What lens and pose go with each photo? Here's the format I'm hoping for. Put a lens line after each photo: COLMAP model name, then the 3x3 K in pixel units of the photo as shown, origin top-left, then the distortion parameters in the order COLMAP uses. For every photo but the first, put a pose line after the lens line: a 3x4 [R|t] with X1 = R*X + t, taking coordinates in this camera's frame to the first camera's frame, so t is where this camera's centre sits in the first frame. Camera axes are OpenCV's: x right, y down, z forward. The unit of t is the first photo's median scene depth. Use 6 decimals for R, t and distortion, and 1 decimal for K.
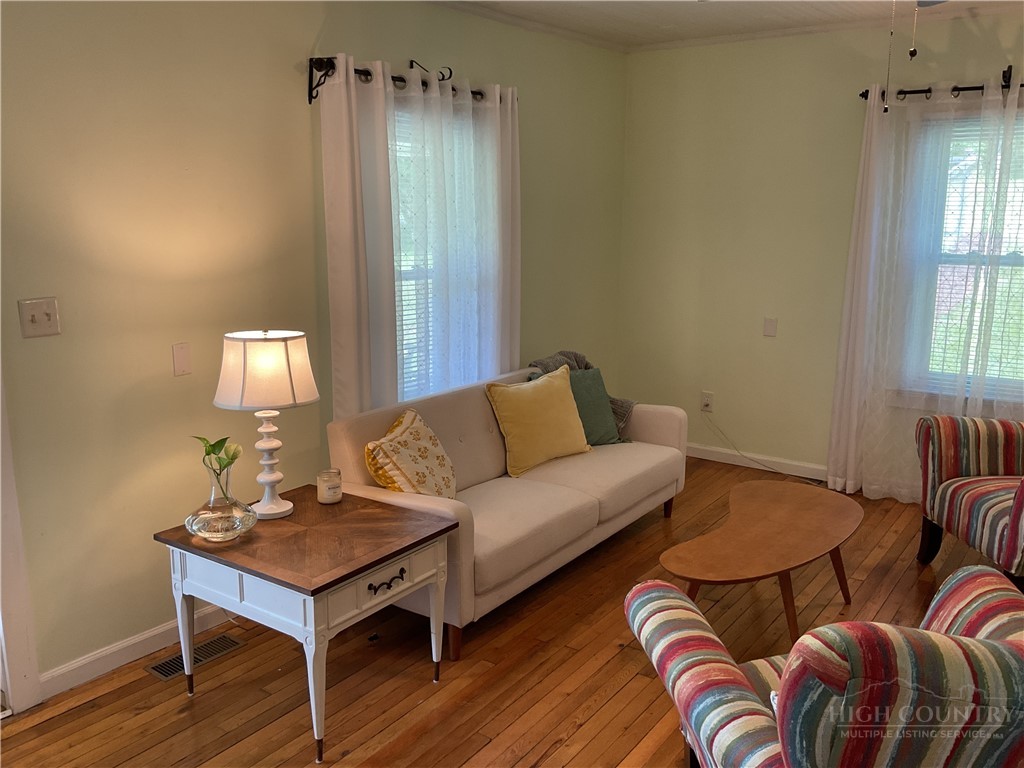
lens RADIAL K [[852.9, 0, 511.2], [0, 852.9, 379.7], [0, 0, 1]] dist [0.075276, -0.143757]
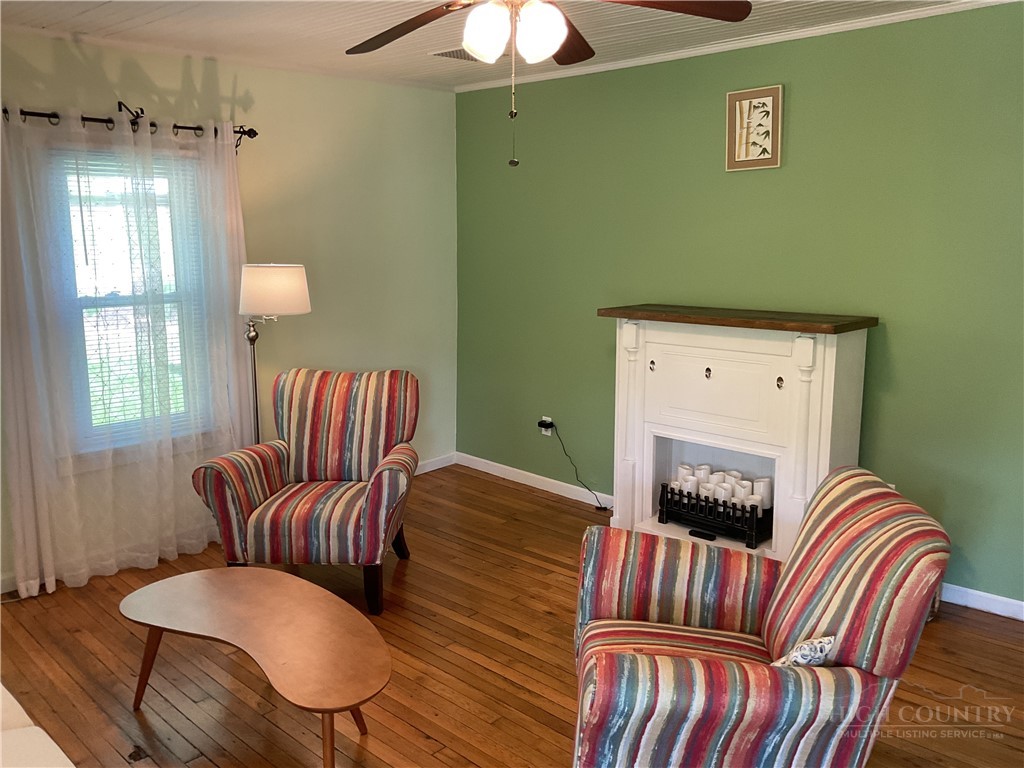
lens RADIAL K [[852.9, 0, 504.0], [0, 852.9, 378.6], [0, 0, 1]] dist [0.075276, -0.143757]
pose [[0.106148, -0.151578, 0.982729, -0.182440], [0.183579, 0.974311, 0.130451, -0.050863], [-0.977257, 0.166562, 0.131248, 0.234639]]
